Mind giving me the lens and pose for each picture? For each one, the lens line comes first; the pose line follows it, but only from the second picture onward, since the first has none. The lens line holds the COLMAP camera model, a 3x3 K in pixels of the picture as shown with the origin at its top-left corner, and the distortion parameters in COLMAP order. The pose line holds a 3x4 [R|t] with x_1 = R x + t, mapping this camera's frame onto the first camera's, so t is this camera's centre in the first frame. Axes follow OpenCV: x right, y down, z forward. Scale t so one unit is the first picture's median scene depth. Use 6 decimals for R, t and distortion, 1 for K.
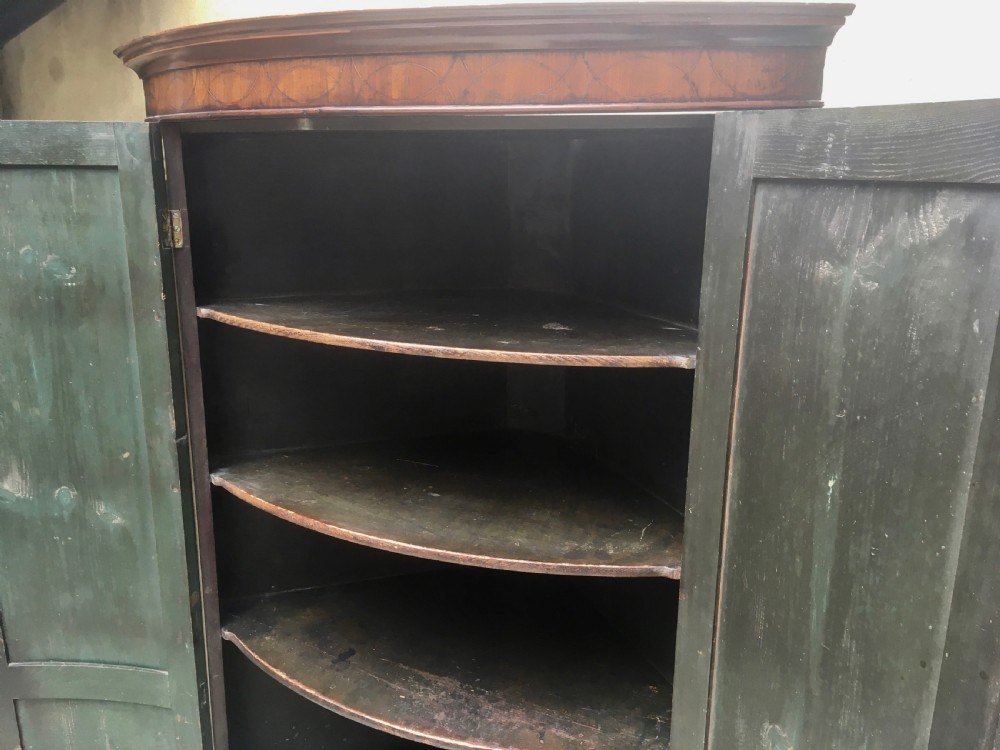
lens RADIAL K [[855.2, 0, 500.0], [0, 855.2, 375.0], [0, 0, 1]] dist [0.079894, -0.116022]
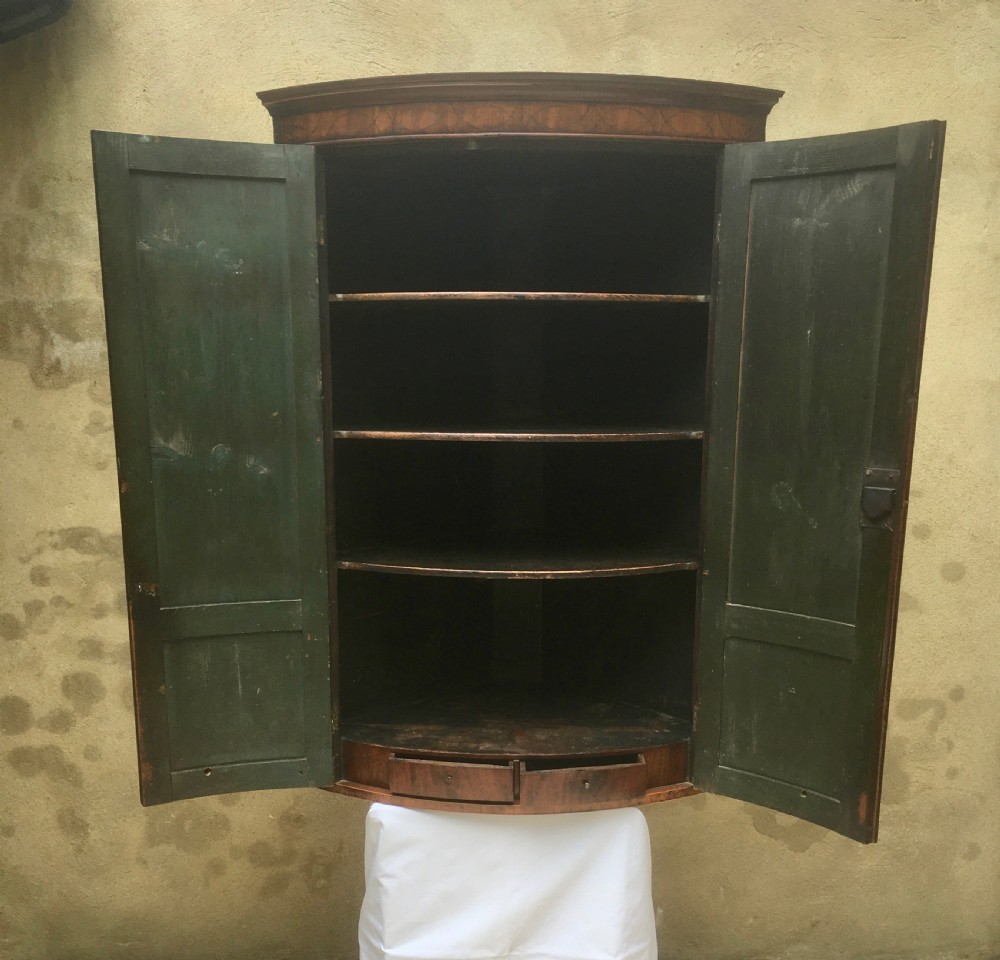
lens RADIAL K [[1121.4, 0, 505.1], [0, 1121.4, 597.1], [0, 0, 1]] dist [0.112048, -0.134857]
pose [[0.909975, -0.093300, 0.404030, -1.135686], [0.105531, 0.994383, -0.008054, 0.566881], [-0.401009, 0.049967, 0.914710, -0.894291]]
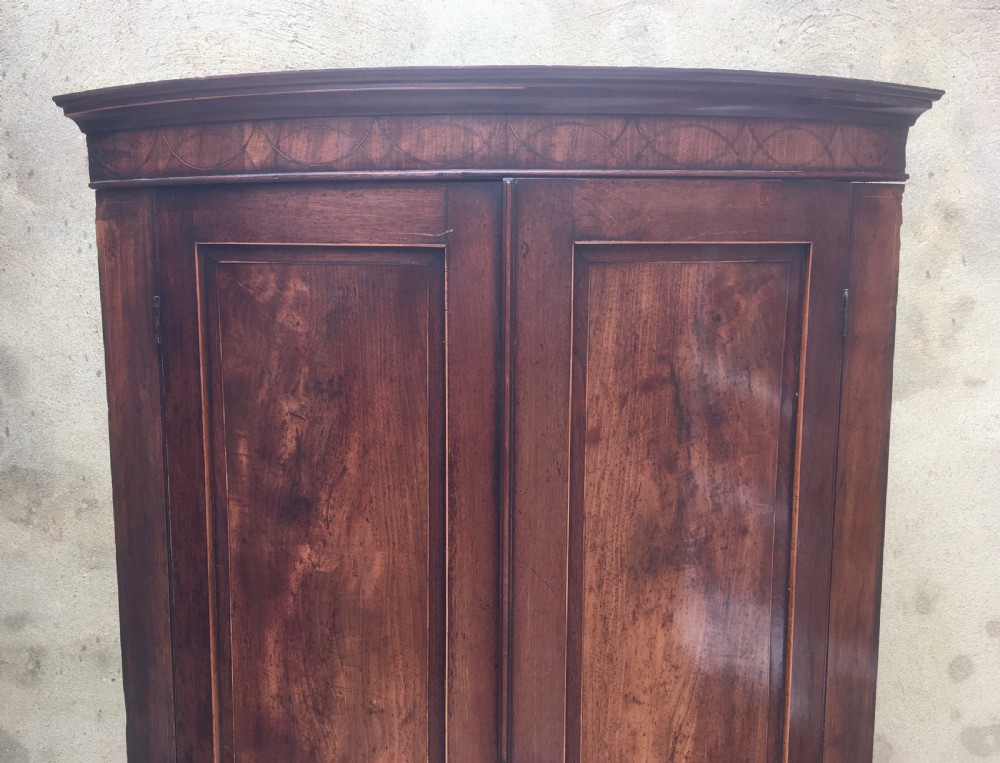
lens RADIAL K [[902.3, 0, 473.5], [0, 902.3, 365.8], [0, 0, 1]] dist [0.066946, -0.087509]
pose [[0.907367, -0.064160, 0.415413, -0.599121], [0.112059, 0.989438, -0.091948, -0.026509], [-0.405126, 0.129981, 0.904974, 0.188478]]
